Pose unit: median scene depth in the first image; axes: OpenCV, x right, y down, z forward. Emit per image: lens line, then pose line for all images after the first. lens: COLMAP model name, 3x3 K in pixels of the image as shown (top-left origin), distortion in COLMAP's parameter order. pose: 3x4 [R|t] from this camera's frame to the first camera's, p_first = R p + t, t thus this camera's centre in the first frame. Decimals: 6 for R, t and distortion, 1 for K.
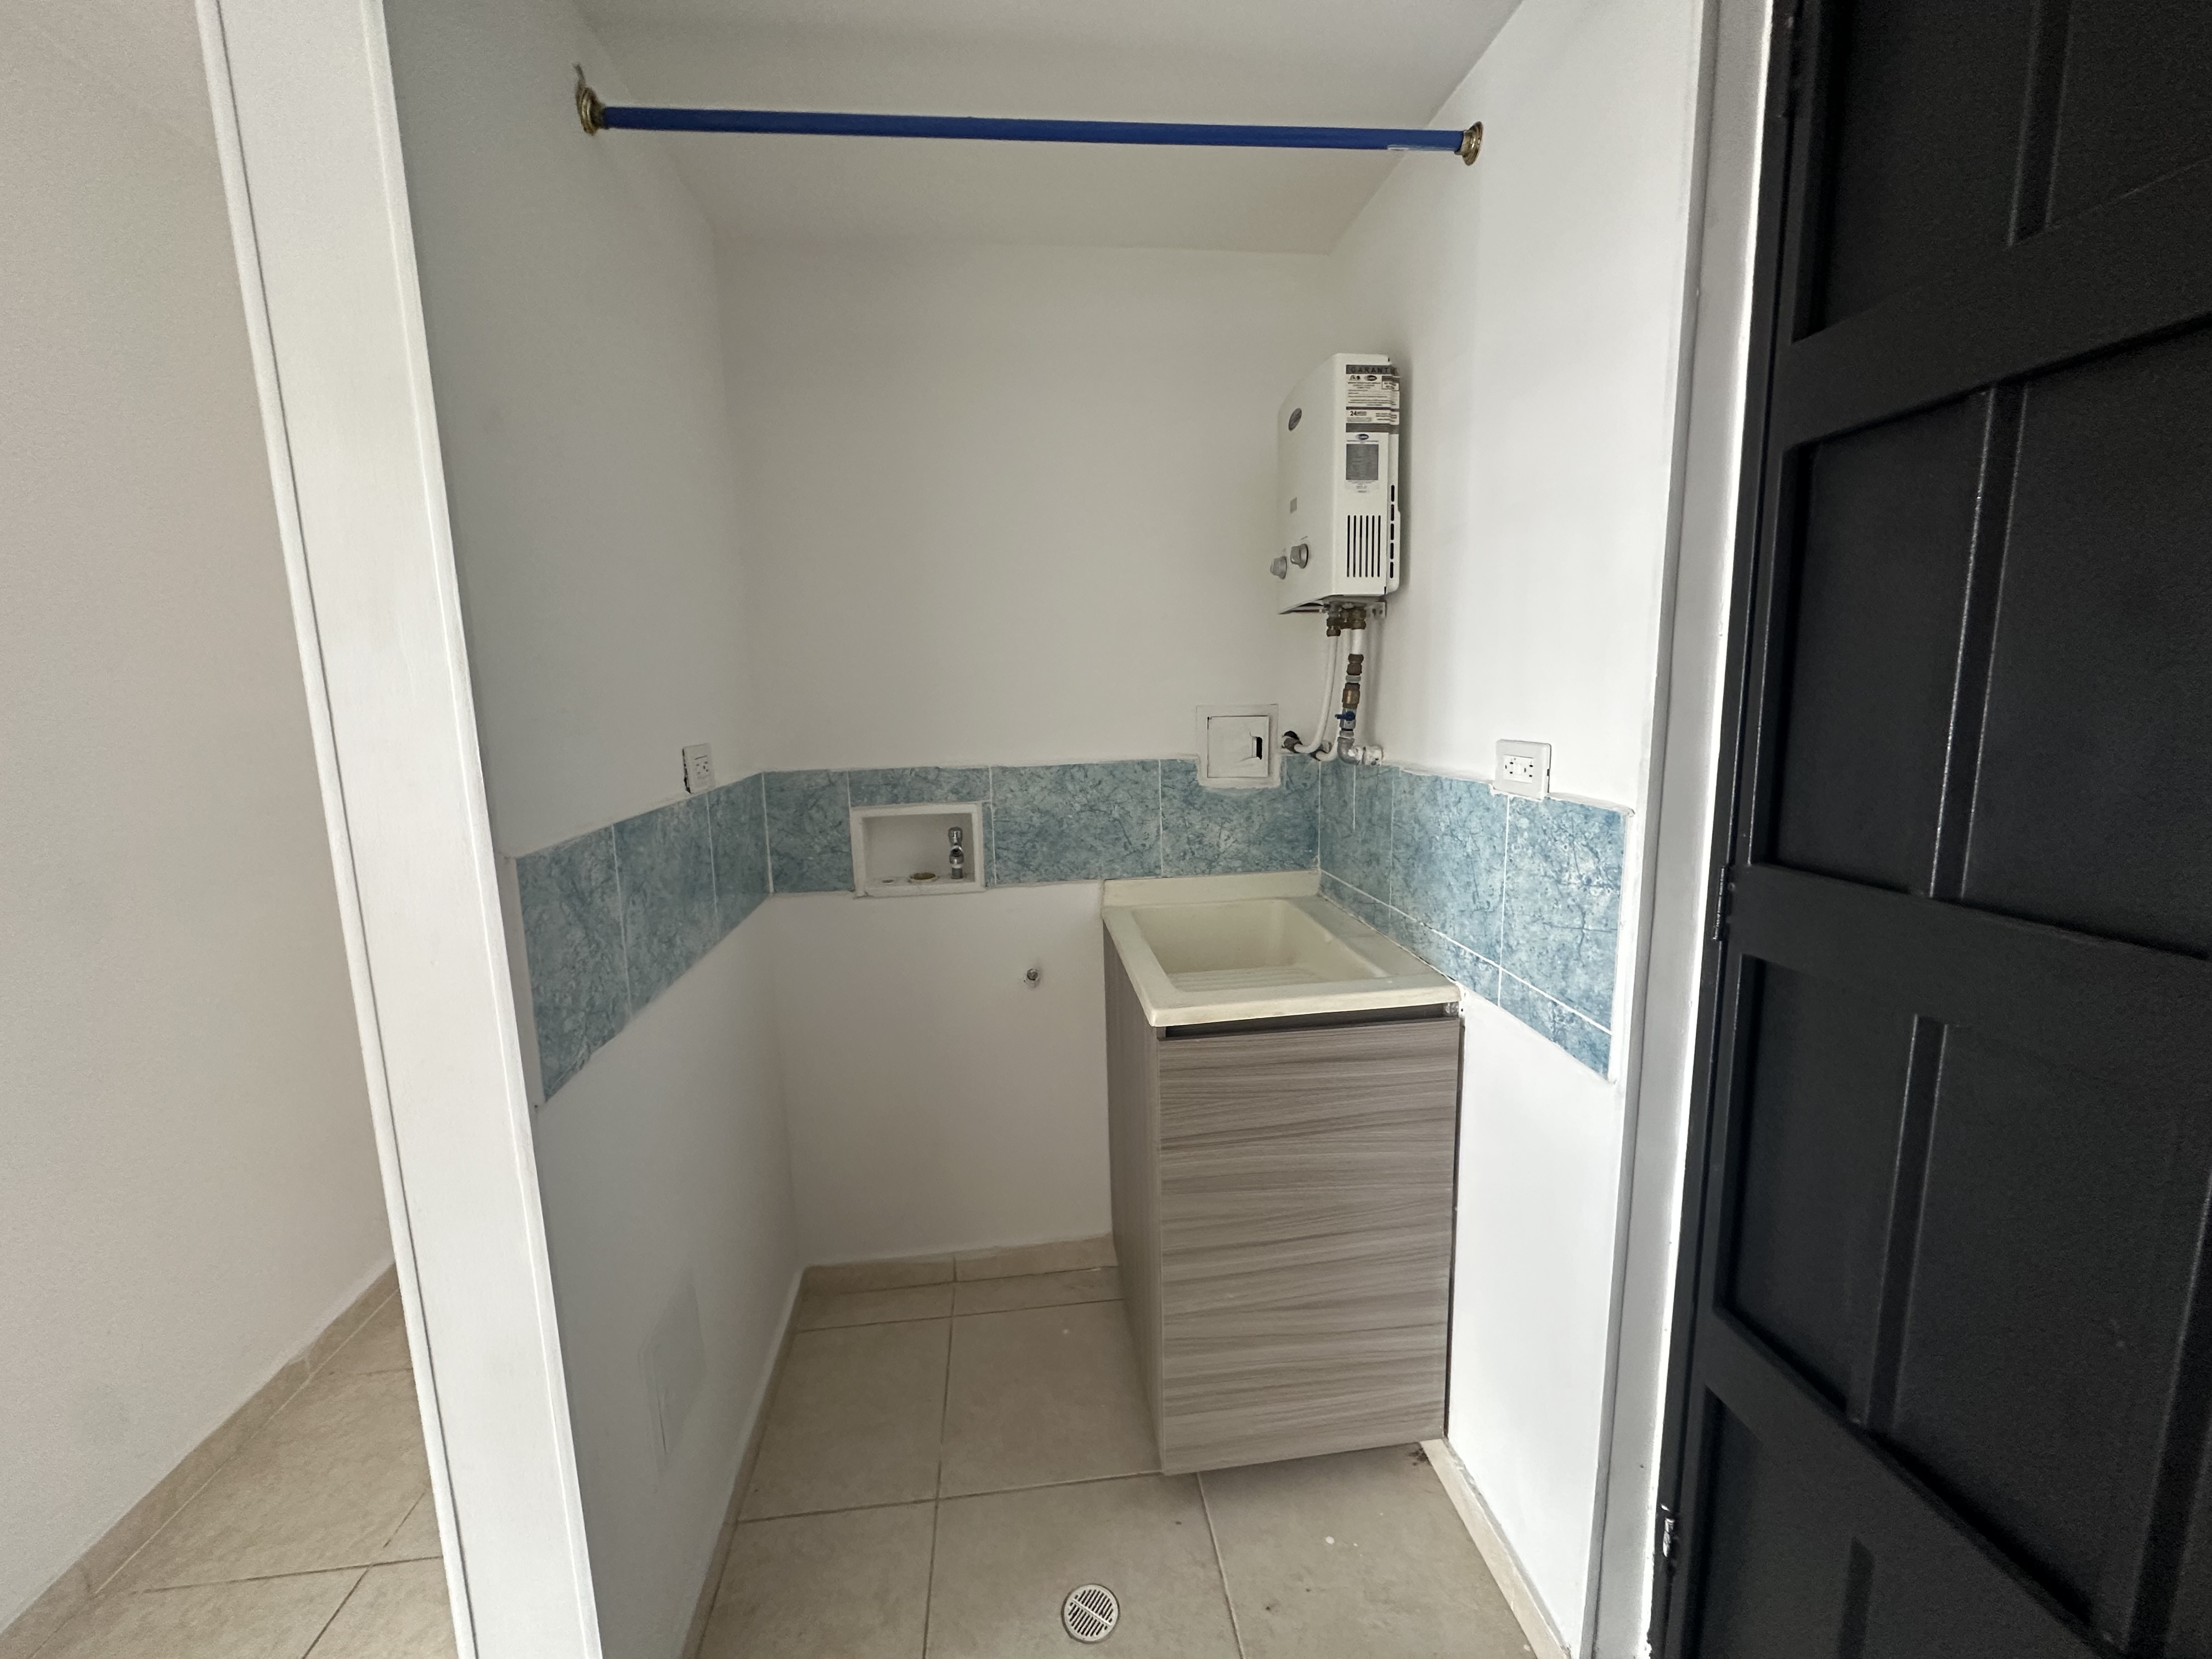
lens RADIAL K [[882.4, 0, 1106.3], [0, 882.4, 827.2], [0, 0, 1]] dist [-0.003437, 0.000132]
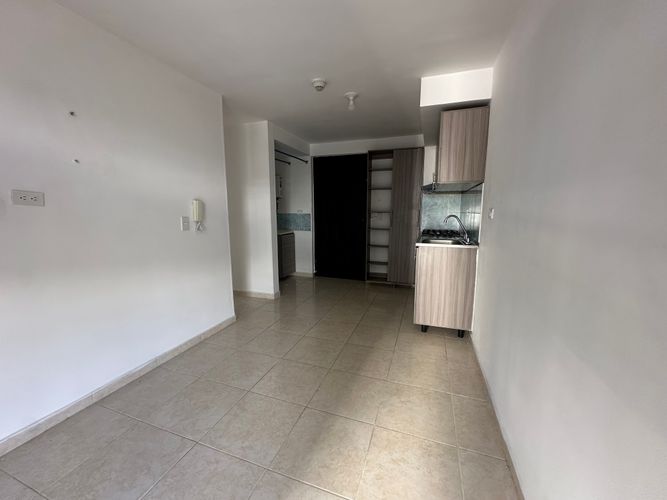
lens RADIAL K [[266.1, 0, 333.6], [0, 266.1, 249.3], [0, 0, 1]] dist [-0.003437, 0.000132]
pose [[0.437495, -0.107770, 0.892739, -2.913392], [0.127315, 0.990215, 0.057145, 0.322280], [-0.890162, 0.088659, 0.446935, -1.202735]]
